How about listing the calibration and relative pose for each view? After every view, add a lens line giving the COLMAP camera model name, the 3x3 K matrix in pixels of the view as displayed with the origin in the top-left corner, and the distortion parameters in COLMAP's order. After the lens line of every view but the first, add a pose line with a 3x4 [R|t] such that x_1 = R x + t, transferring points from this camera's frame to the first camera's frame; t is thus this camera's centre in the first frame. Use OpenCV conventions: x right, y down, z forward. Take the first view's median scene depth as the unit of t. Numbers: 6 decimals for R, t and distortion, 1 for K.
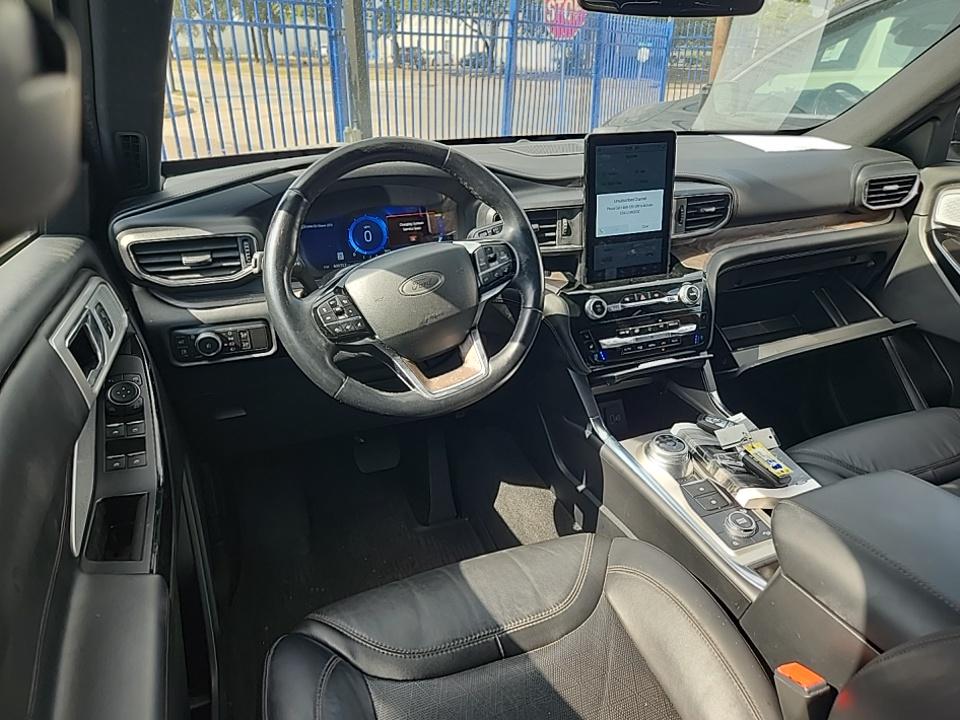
lens RADIAL K [[618.5, 0, 487.9], [0, 618.5, 361.6], [0, 0, 1]] dist [0.062169, -0.058101]
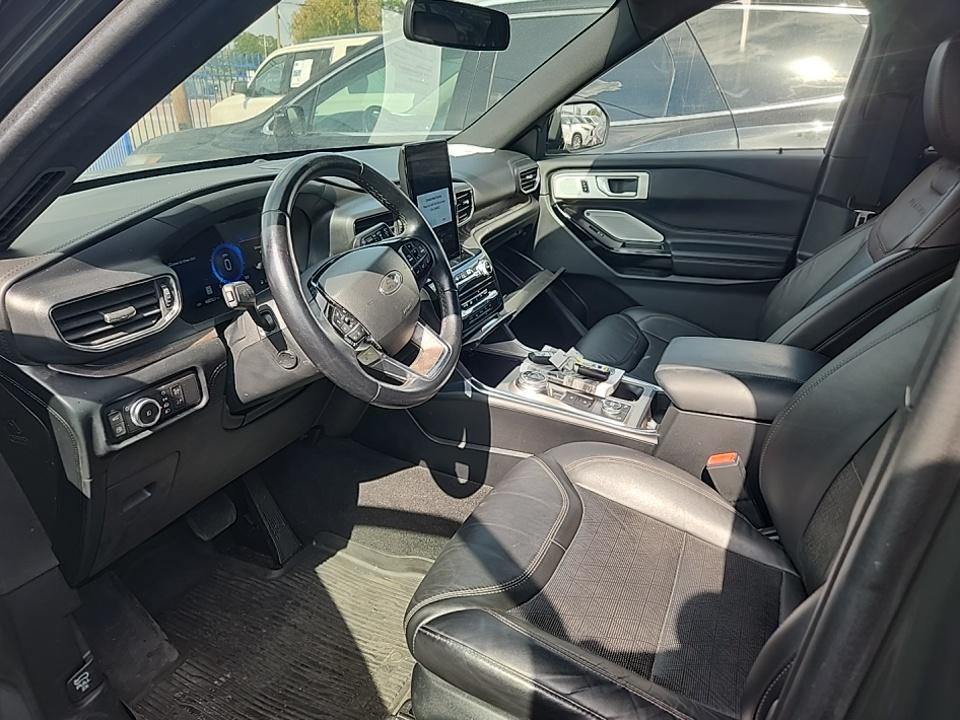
lens RADIAL K [[618.5, 0, 487.9], [0, 618.5, 361.6], [0, 0, 1]] dist [0.062169, -0.058101]
pose [[0.740525, -0.271329, 0.614820, -0.509919], [0.290917, 0.954134, 0.070677, -0.014854], [-0.605797, 0.126524, 0.785495, 0.038309]]
